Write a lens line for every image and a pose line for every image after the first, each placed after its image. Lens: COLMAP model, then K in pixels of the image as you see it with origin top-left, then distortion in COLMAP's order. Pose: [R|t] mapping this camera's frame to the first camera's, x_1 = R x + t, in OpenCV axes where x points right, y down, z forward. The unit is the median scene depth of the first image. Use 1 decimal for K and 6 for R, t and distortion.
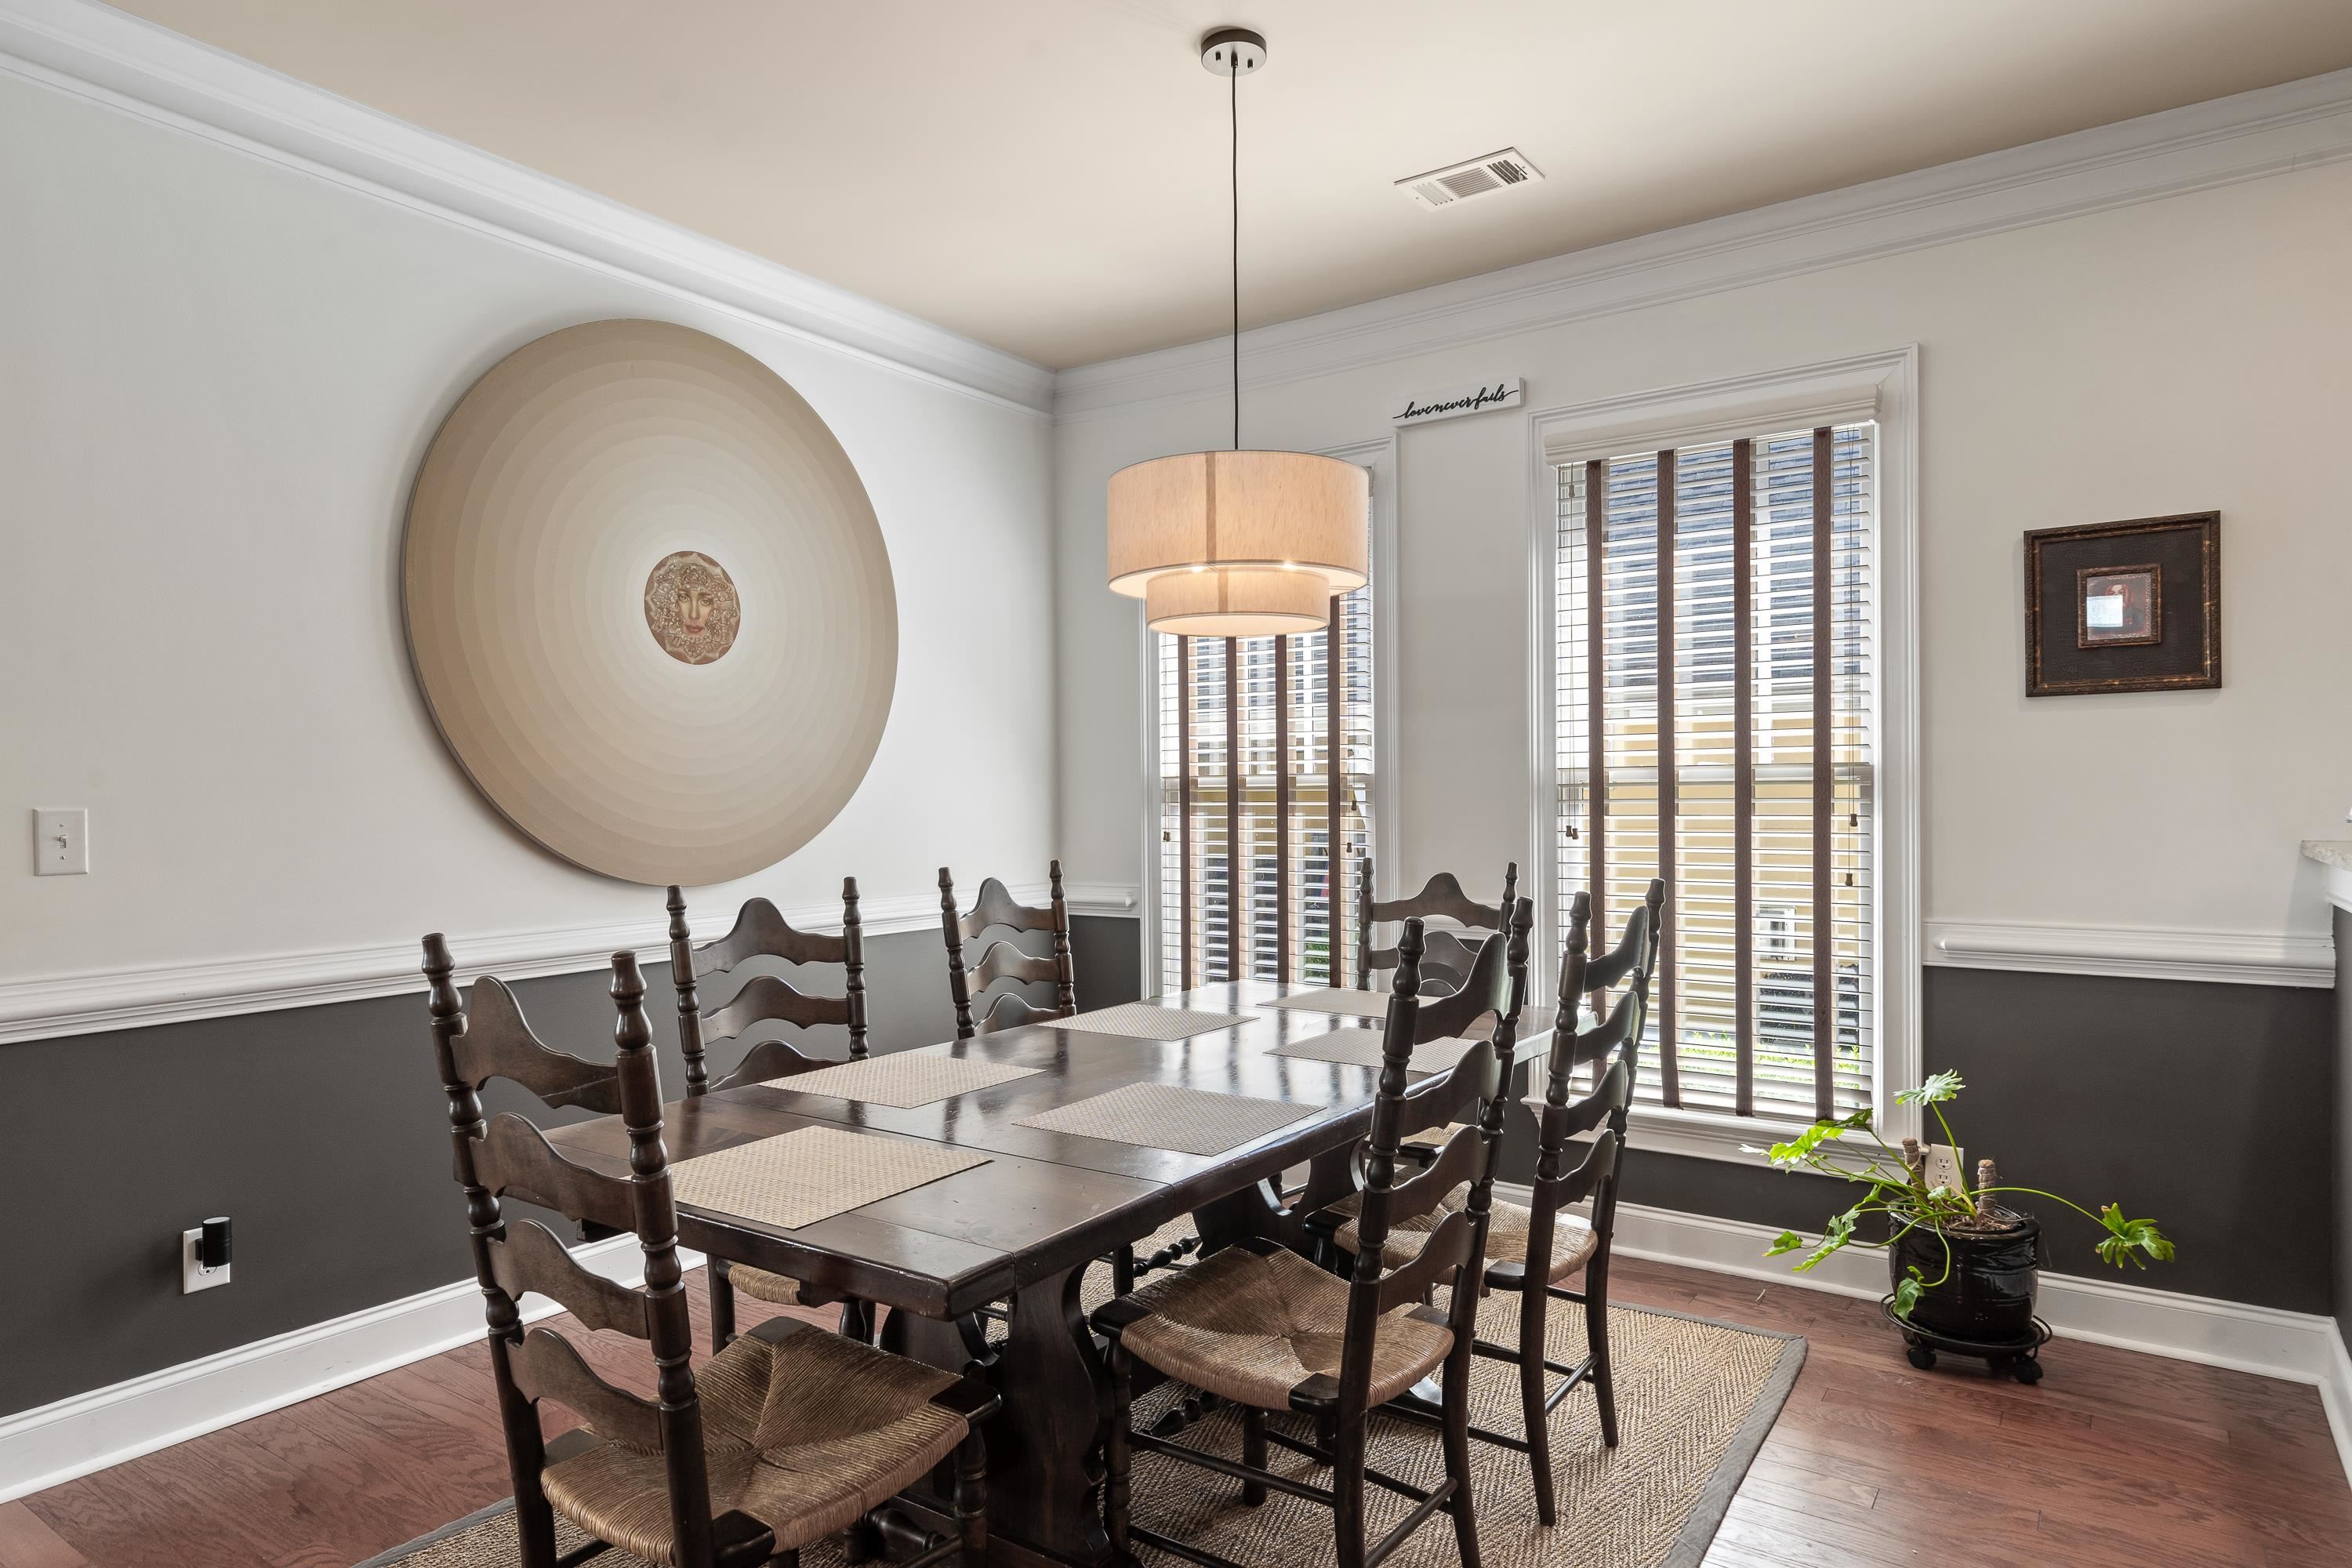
lens RADIAL K [[1368.4, 0, 1165.3], [0, 1368.4, 808.5], [0, 0, 1]] dist [0.004876, 0.001770]
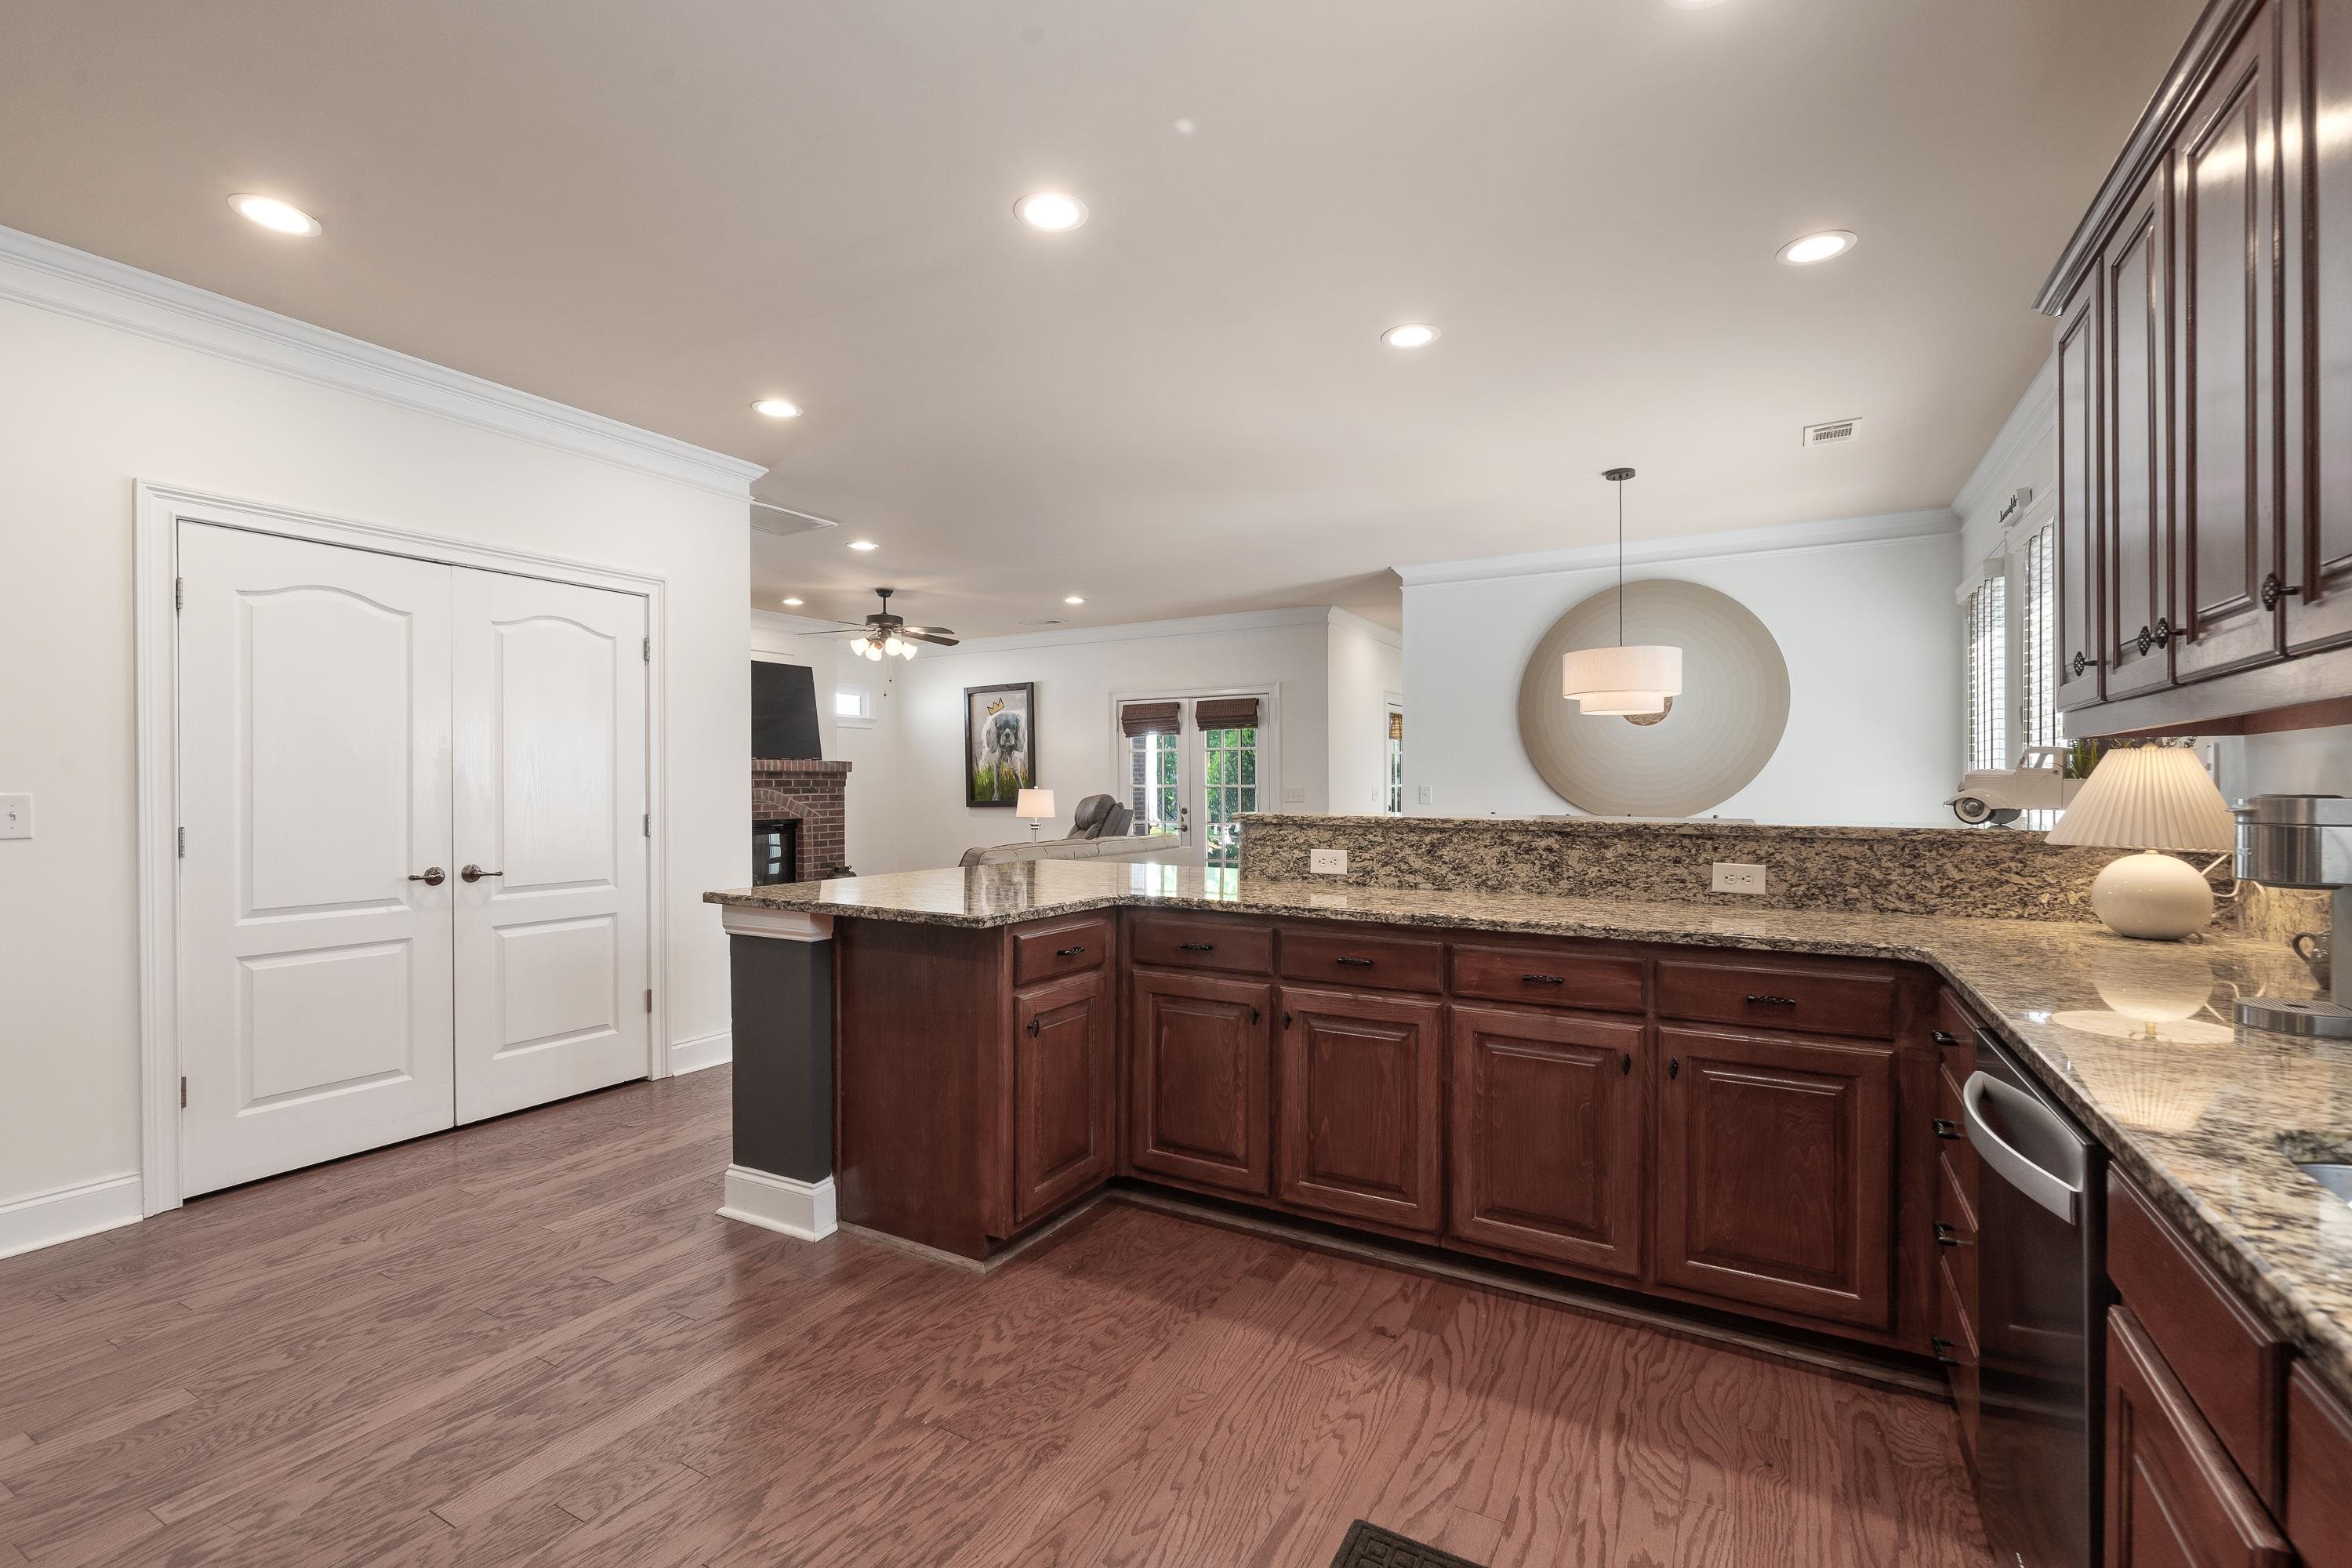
lens RADIAL K [[1042.9, 0, 1149.7], [0, 1042.9, 789.0], [0, 0, 1]] dist [-0.000198, 0.000113]
pose [[0.081272, 0.010898, -0.996632, 1.525890], [-0.009557, 0.999903, 0.010154, -0.009525], [0.996646, 0.008700, 0.081368, 0.029736]]
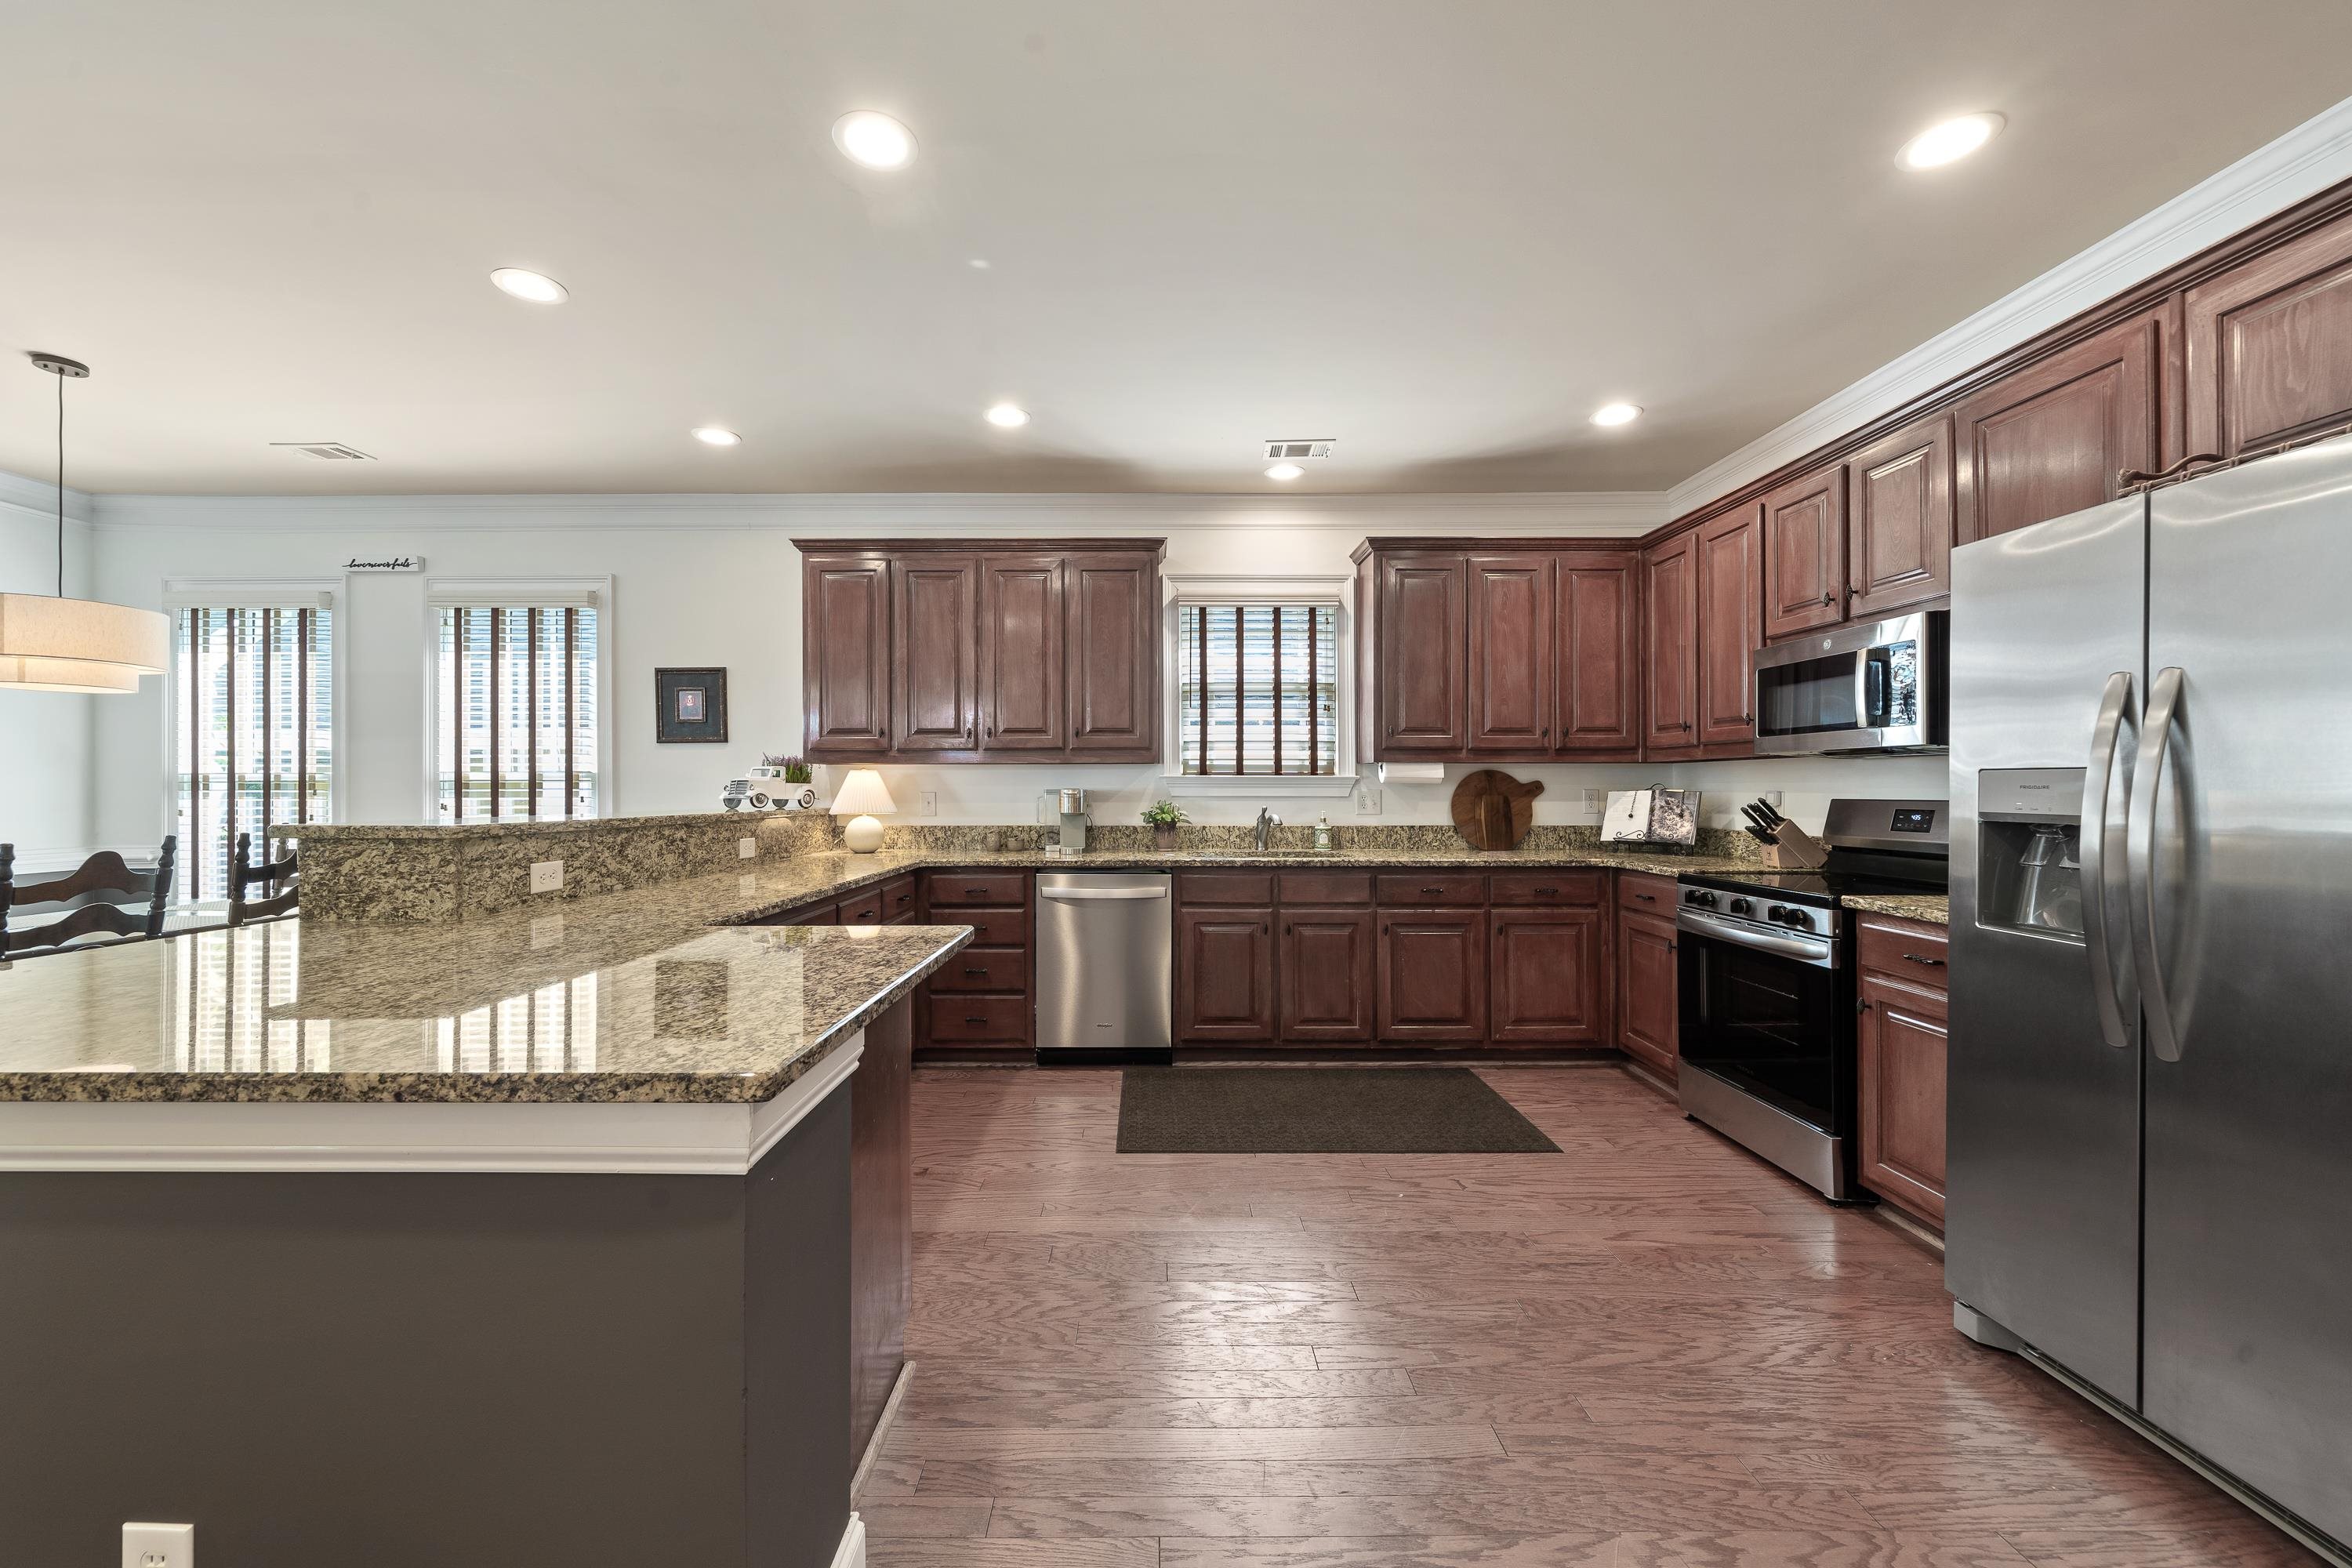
lens RADIAL K [[885.9, 0, 1155.1], [0, 885.9, 778.2], [0, 0, 1]] dist [-0.004629, -0.000304]
pose [[0.819928, 0.011914, 0.572342, 0.477080], [0.001030, 0.999751, -0.022288, 0.007029], [-0.572465, 0.018864, 0.819712, -0.615310]]
